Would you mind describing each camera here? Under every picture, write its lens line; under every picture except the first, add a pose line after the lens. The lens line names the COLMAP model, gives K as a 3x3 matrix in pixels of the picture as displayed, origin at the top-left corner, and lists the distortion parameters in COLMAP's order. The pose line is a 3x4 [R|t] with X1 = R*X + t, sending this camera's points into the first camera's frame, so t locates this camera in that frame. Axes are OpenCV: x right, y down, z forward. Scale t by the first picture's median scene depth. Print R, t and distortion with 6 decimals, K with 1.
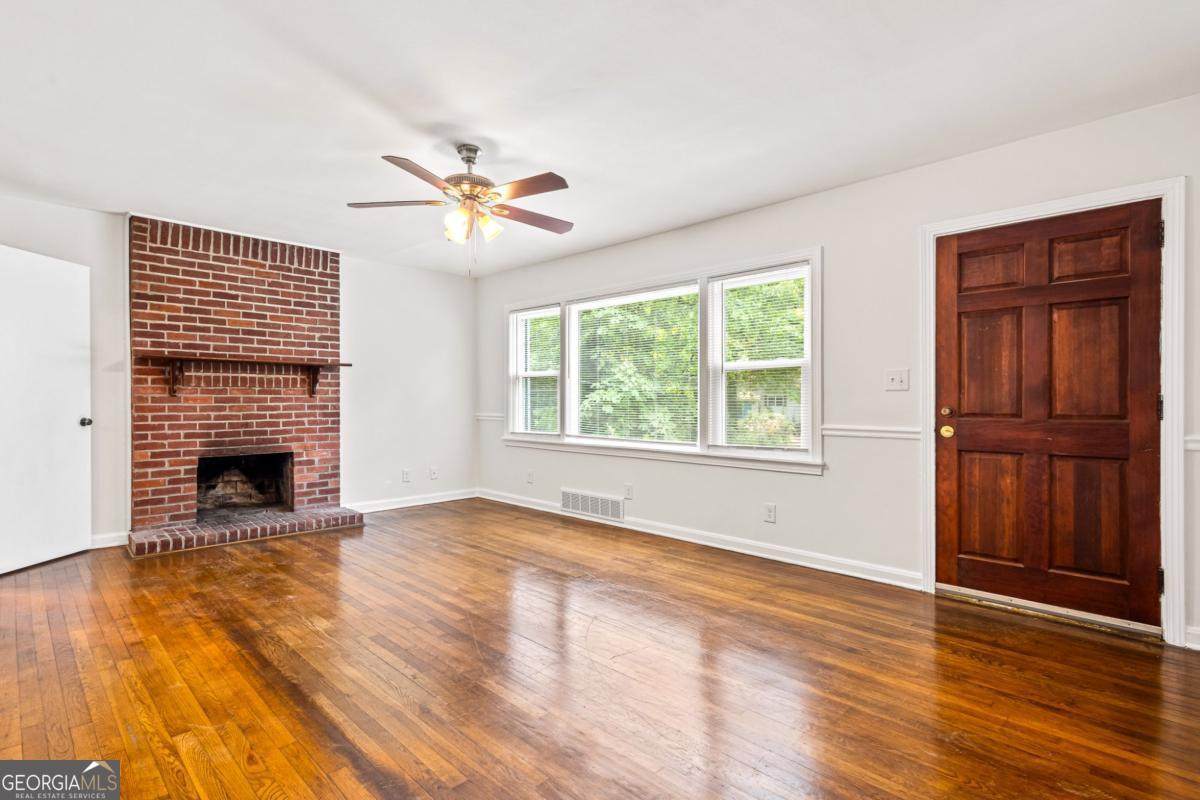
lens RADIAL K [[597.4, 0, 596.6], [0, 597.4, 398.8], [0, 0, 1]] dist [0.021831, 0.000391]
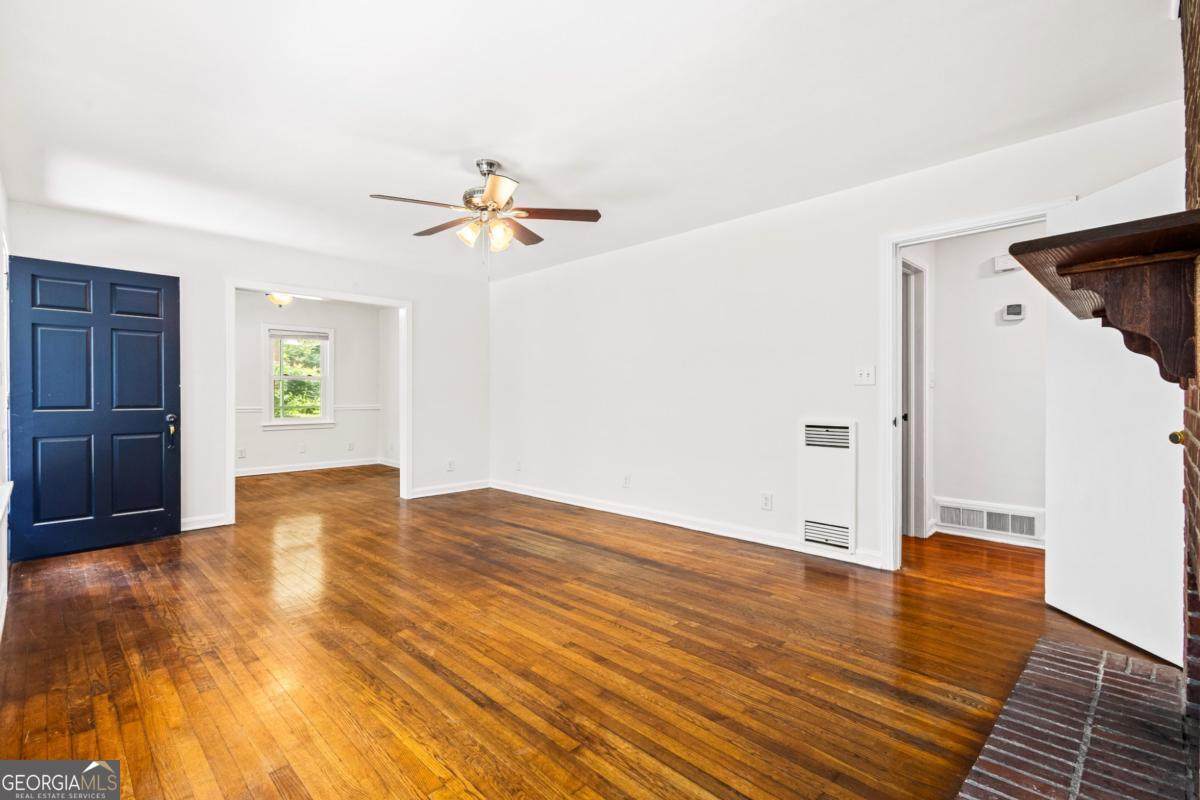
lens RADIAL K [[547.9, 0, 593.2], [0, 547.9, 400.4], [0, 0, 1]] dist [0.002961, -0.000081]
pose [[-0.999994, -0.001536, 0.003227, -0.317151], [-0.001500, 0.999937, 0.011117, -0.000595], [-0.003244, 0.011112, -0.999933, 1.571085]]
